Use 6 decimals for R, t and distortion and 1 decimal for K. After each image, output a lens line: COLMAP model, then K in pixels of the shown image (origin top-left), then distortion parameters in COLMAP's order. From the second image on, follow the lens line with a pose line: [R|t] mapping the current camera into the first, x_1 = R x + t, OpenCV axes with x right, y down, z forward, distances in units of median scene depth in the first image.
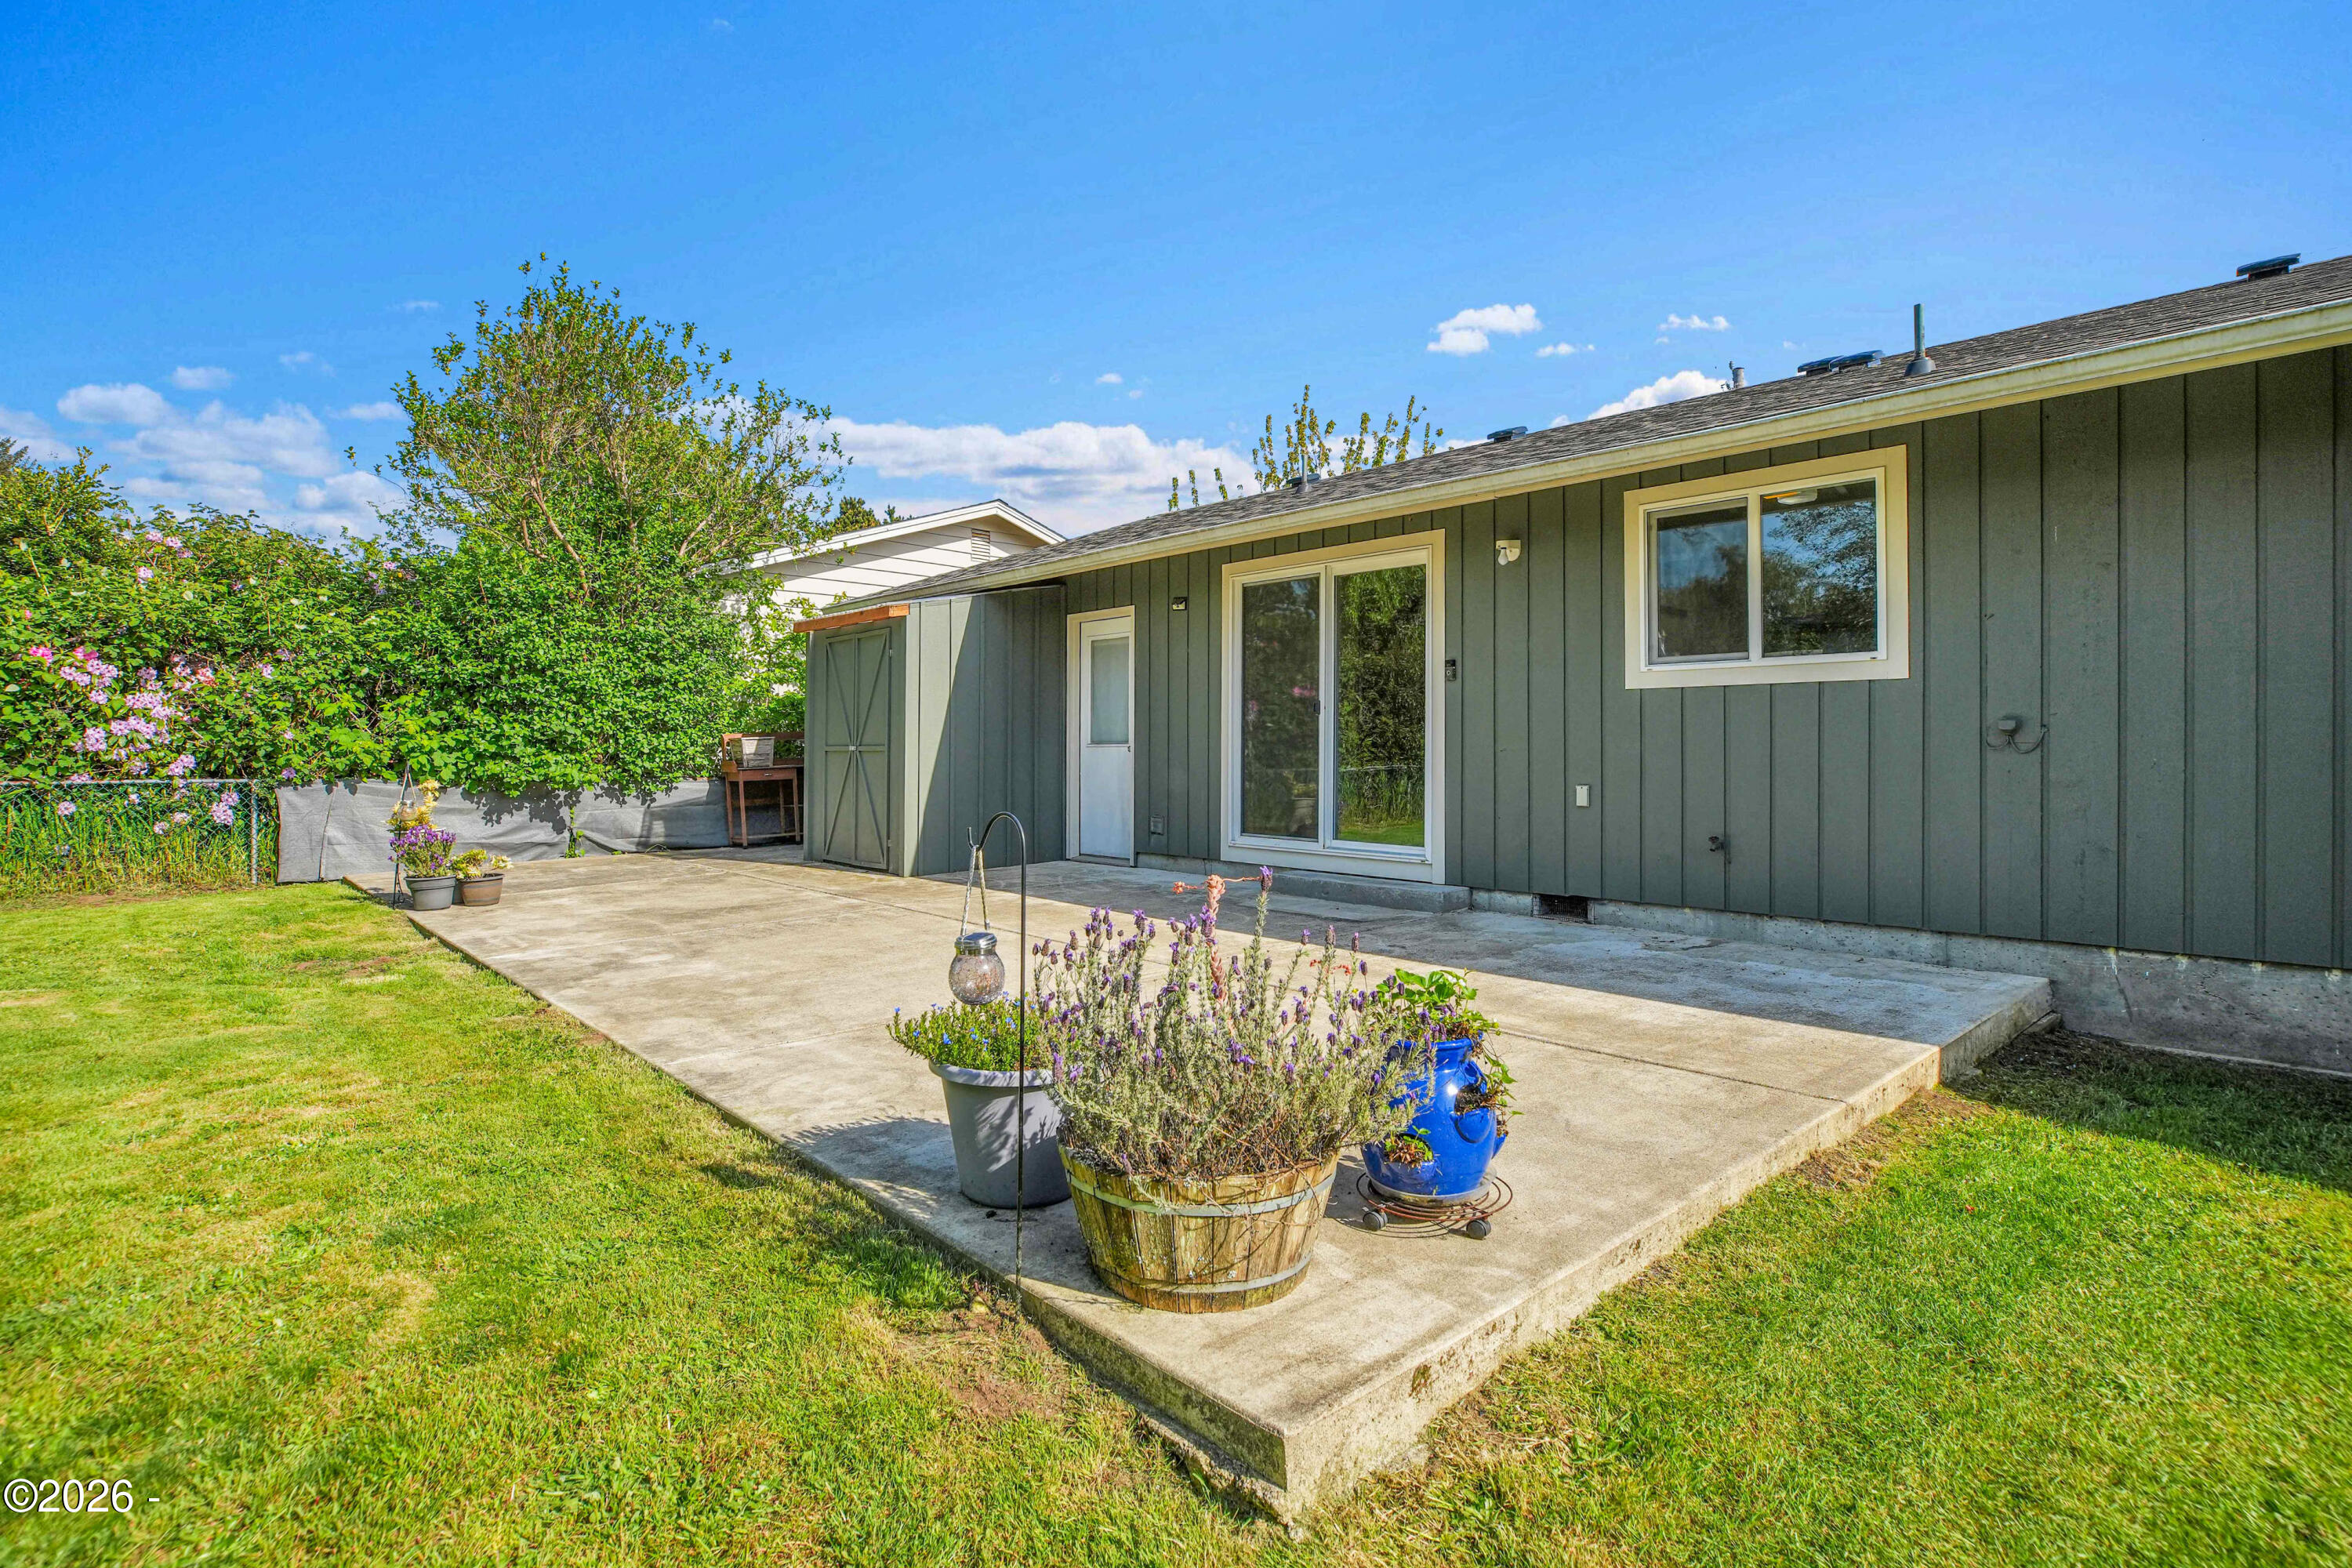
lens RADIAL K [[1193.9, 0, 1159.6], [0, 1193.9, 772.7], [0, 0, 1]] dist [-0.017340, 0.000516]
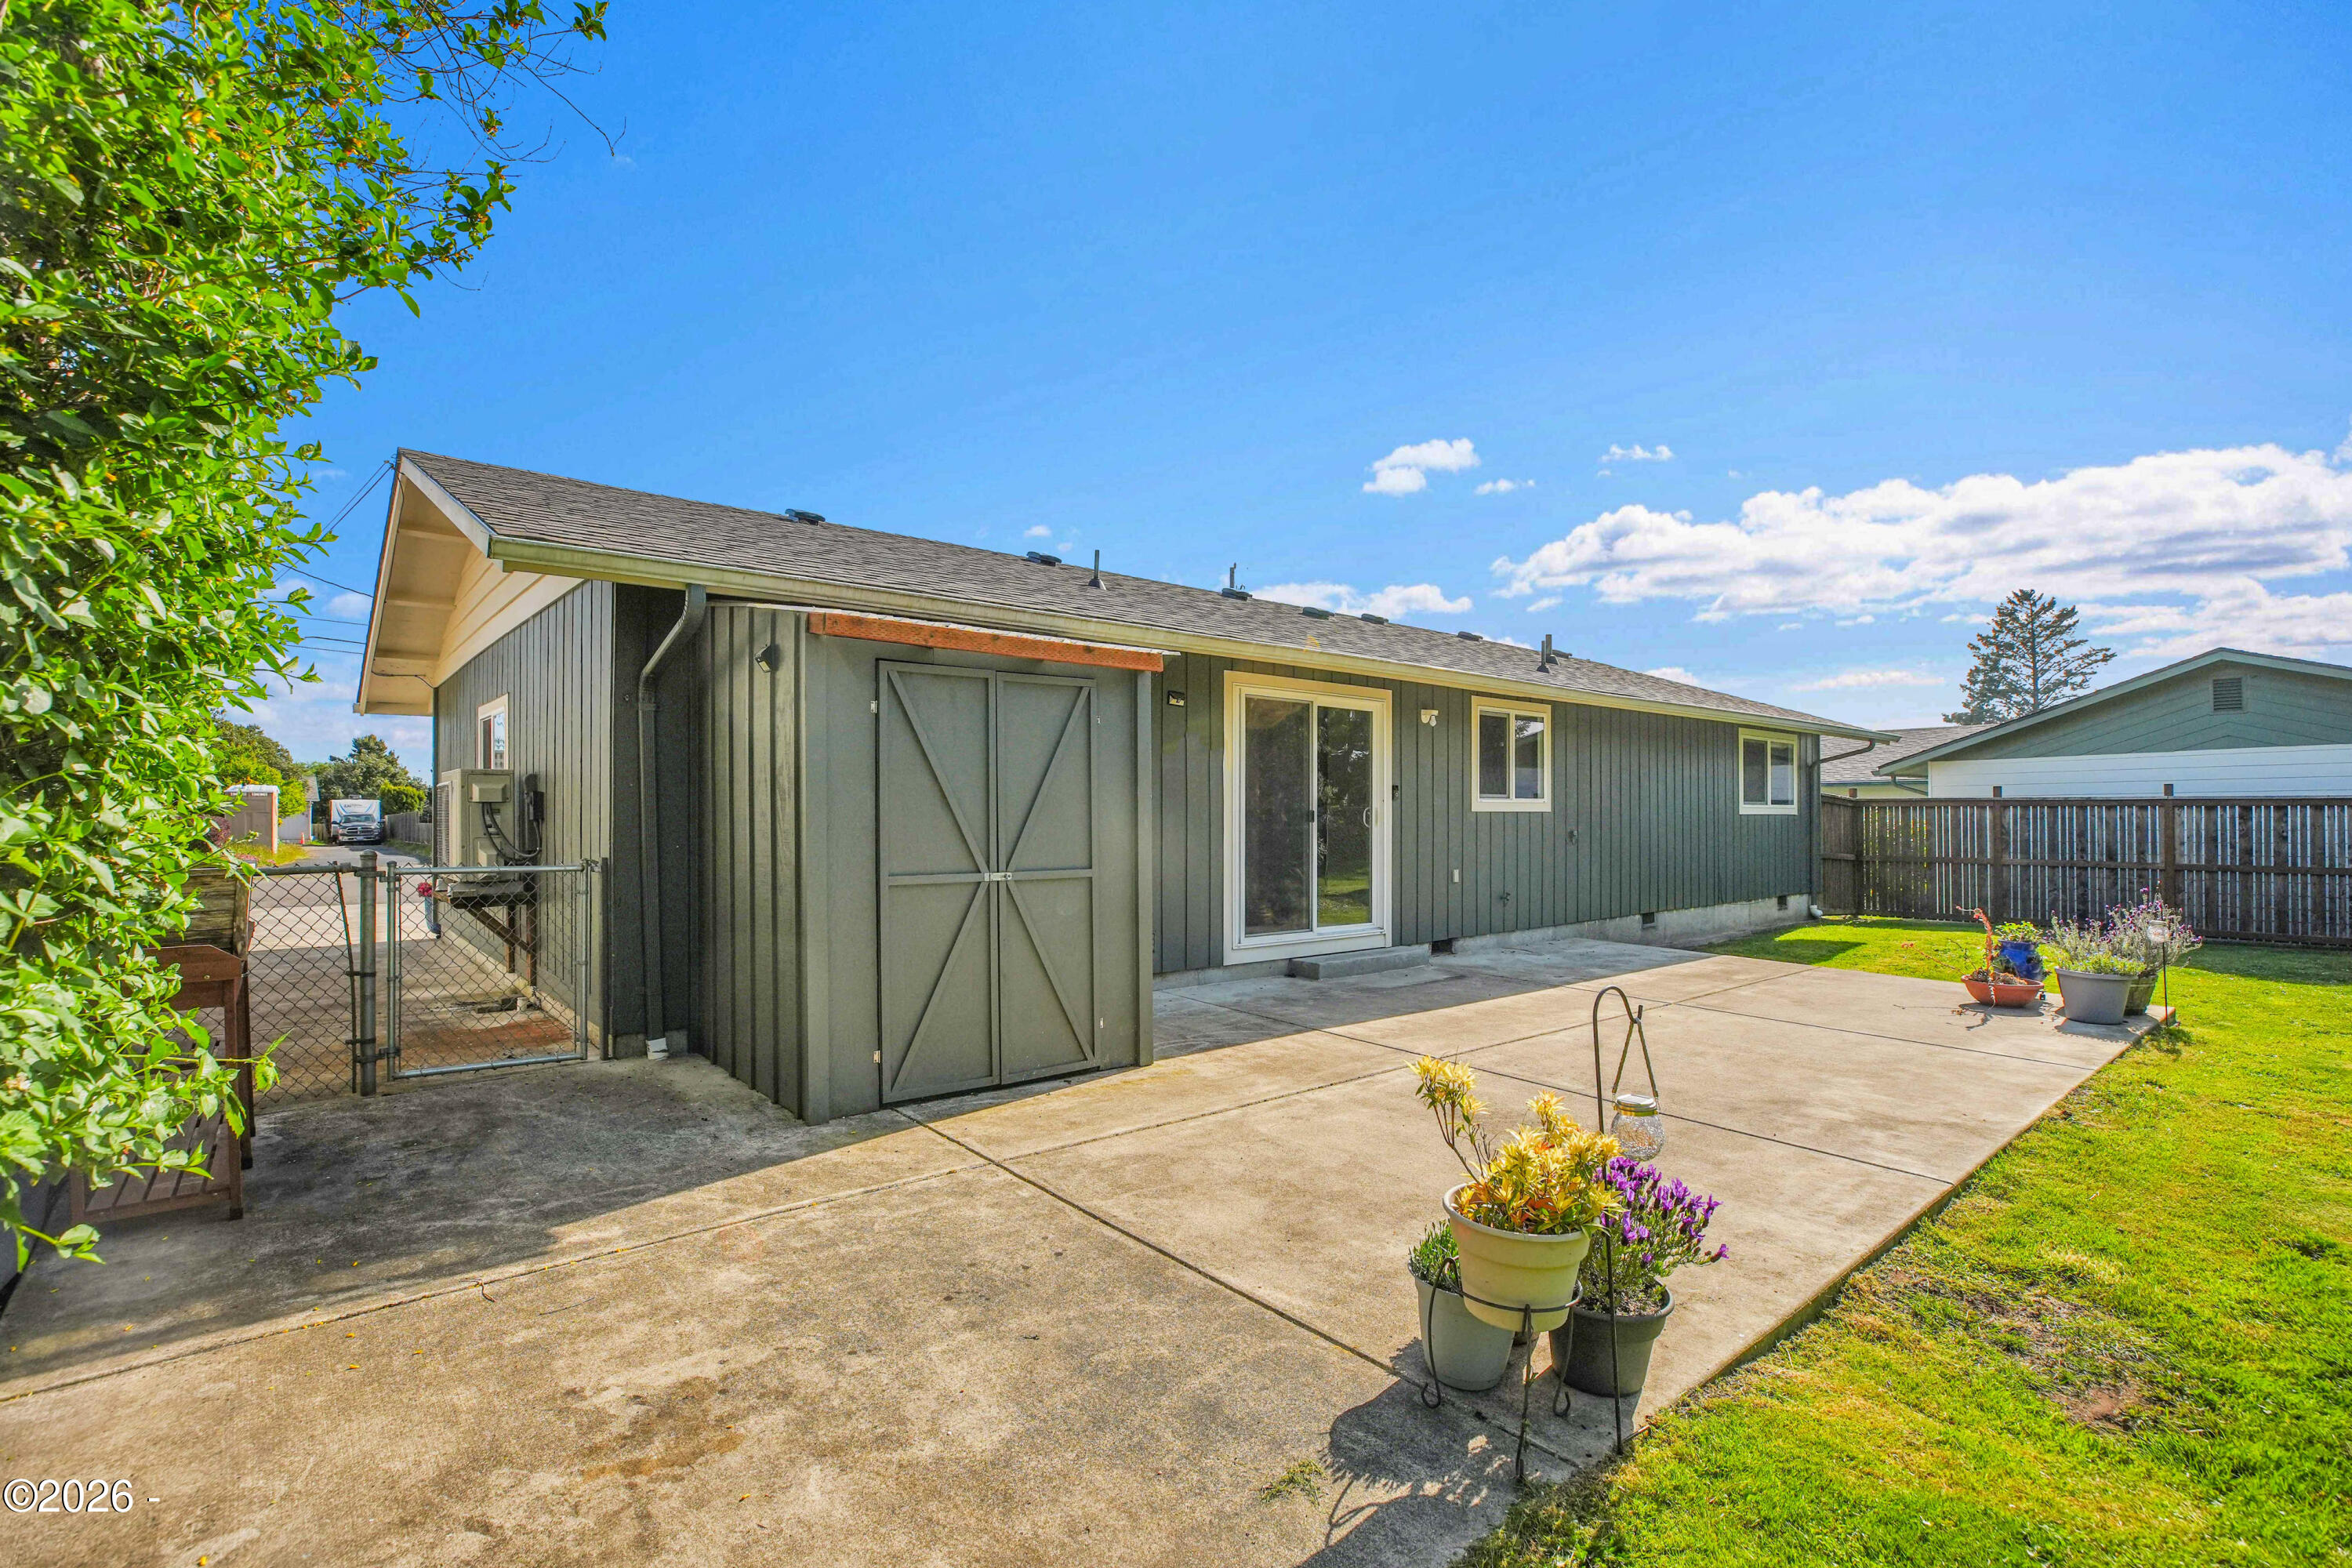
lens RADIAL K [[1081.7, 0, 1172.5], [0, 1081.7, 780.4], [0, 0, 1]] dist [-0.032966, 0.005995]
pose [[0.031077, 0.024136, 0.999226, -1.038179], [0.009801, 0.999653, -0.024451, -0.072121], [-0.999469, 0.010553, 0.030830, 1.222663]]
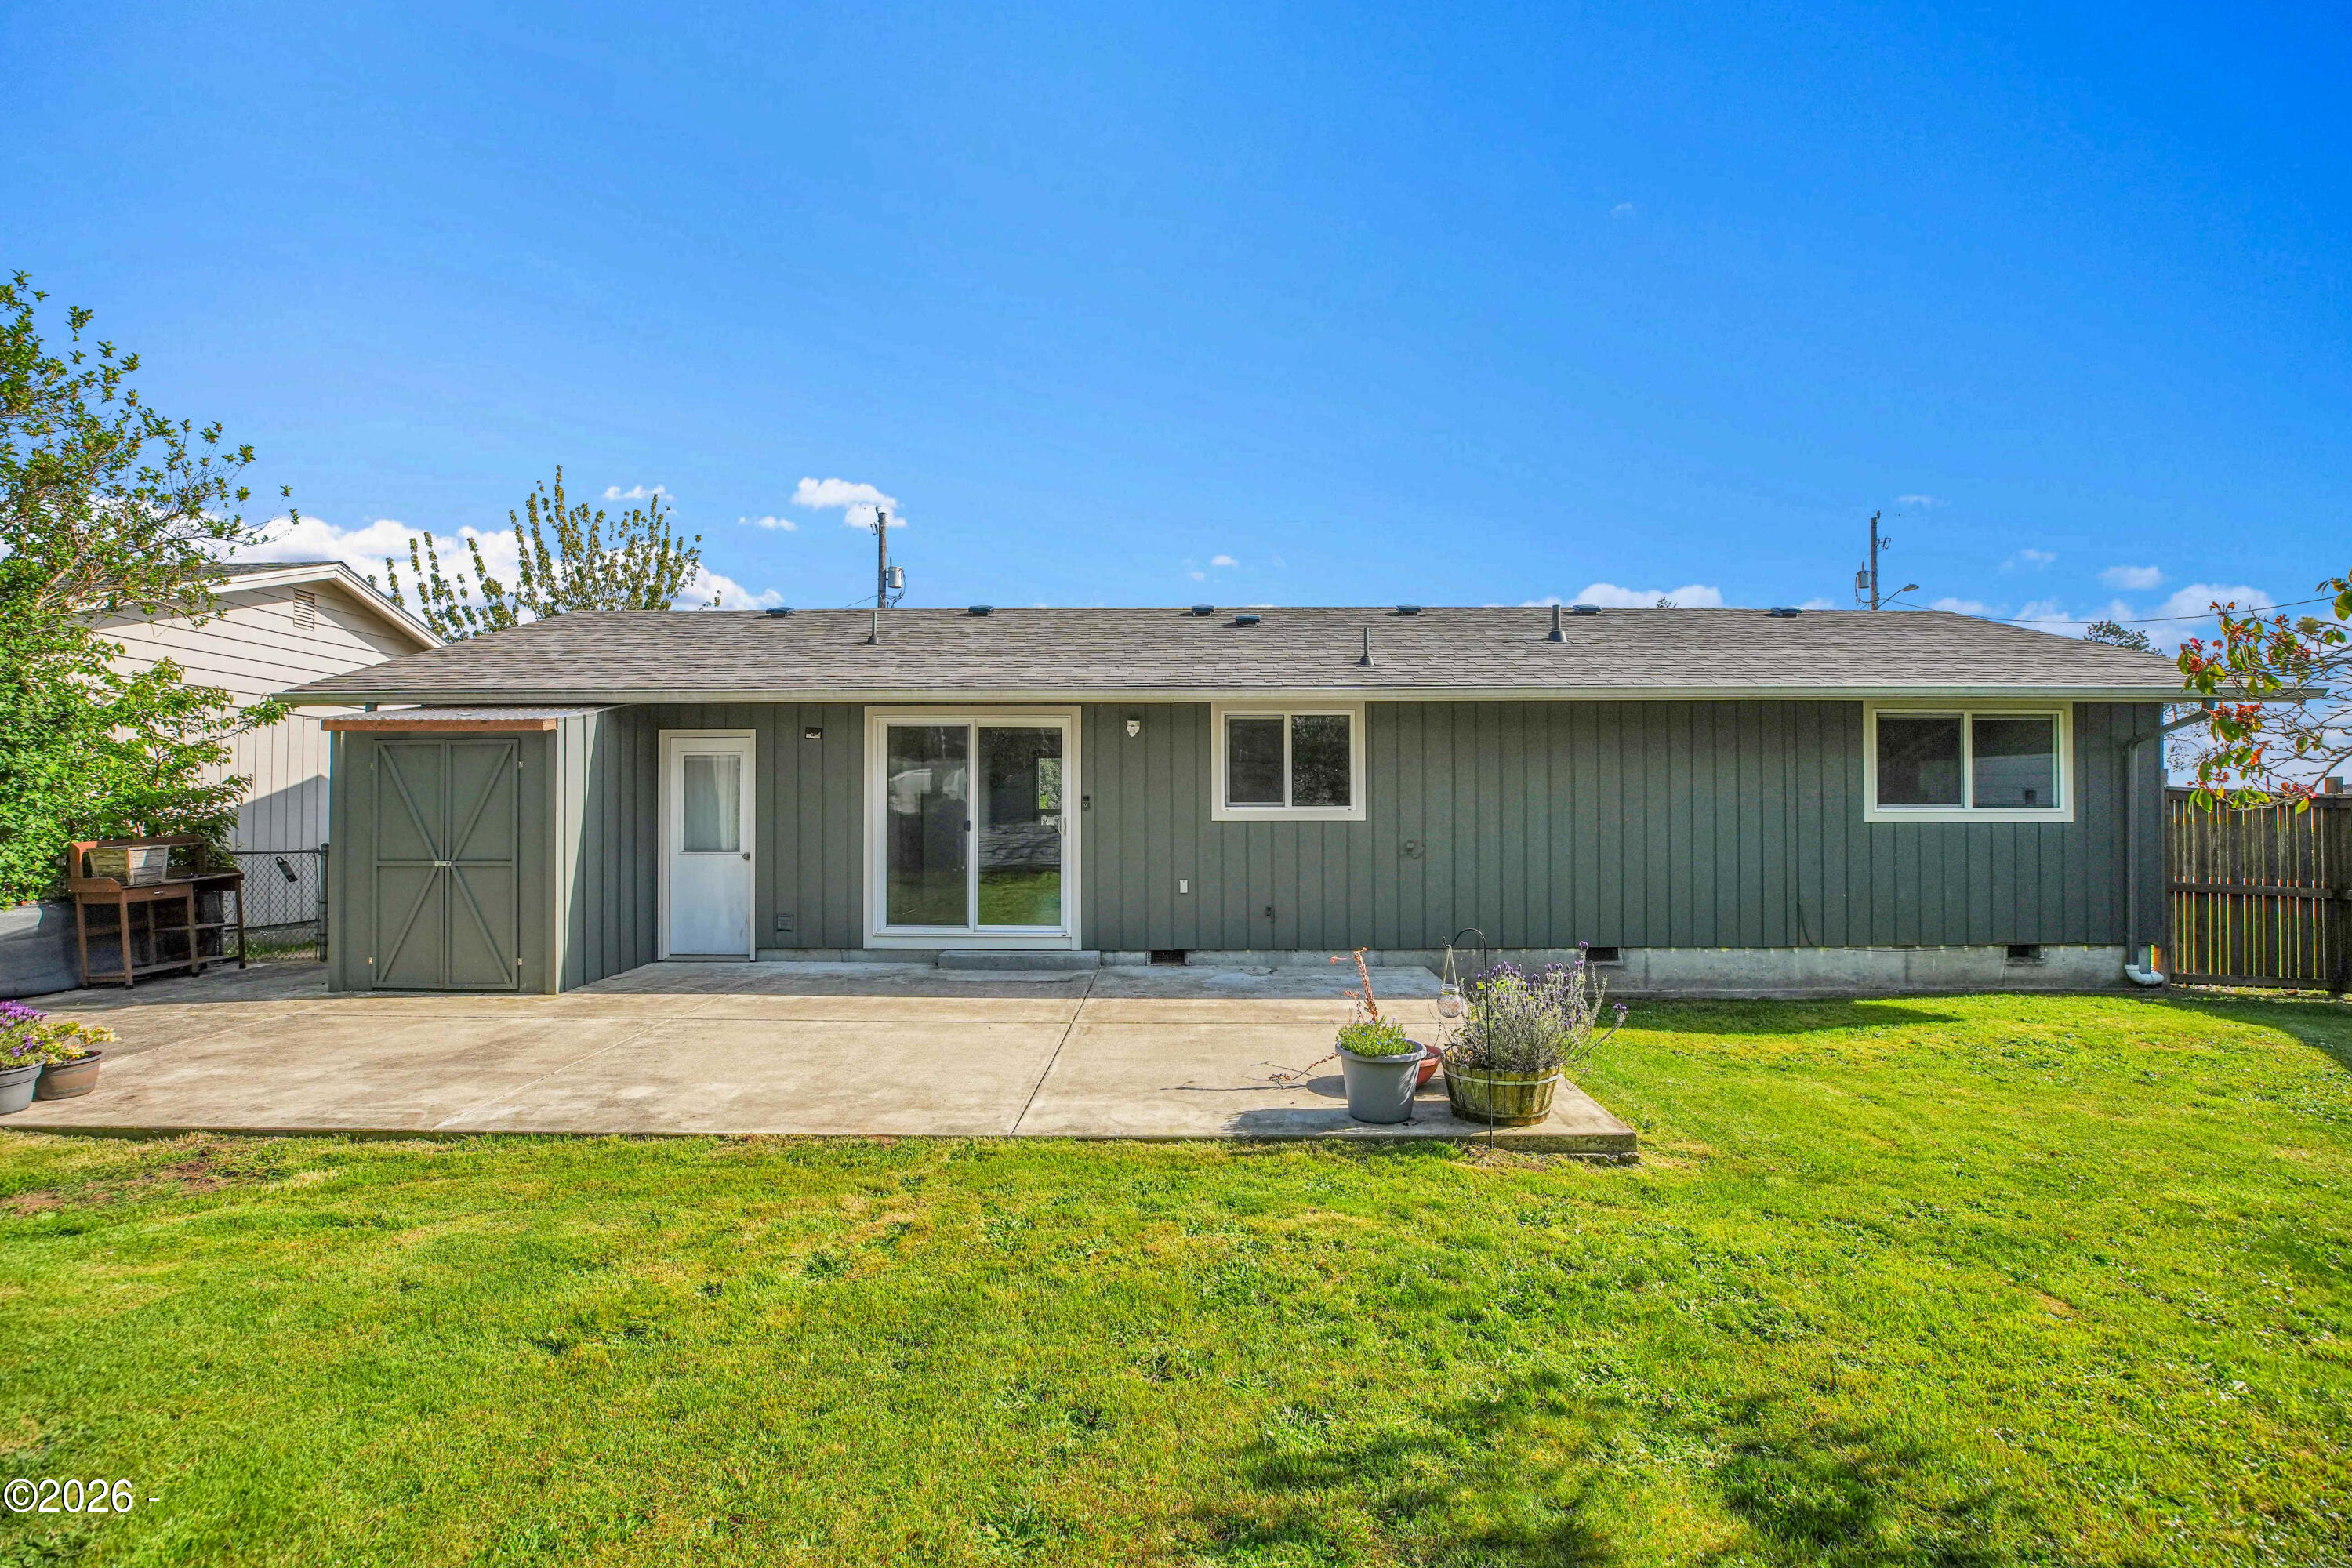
lens RADIAL K [[1081.7, 0, 1214.4], [0, 1081.7, 817.9], [0, 0, 1]] dist [-0.032966, 0.005995]
pose [[0.663010, -0.002248, 0.748607, -0.643969], [0.014174, 0.999854, -0.009550, -0.052856], [-0.748476, 0.016942, 0.662945, 0.003040]]
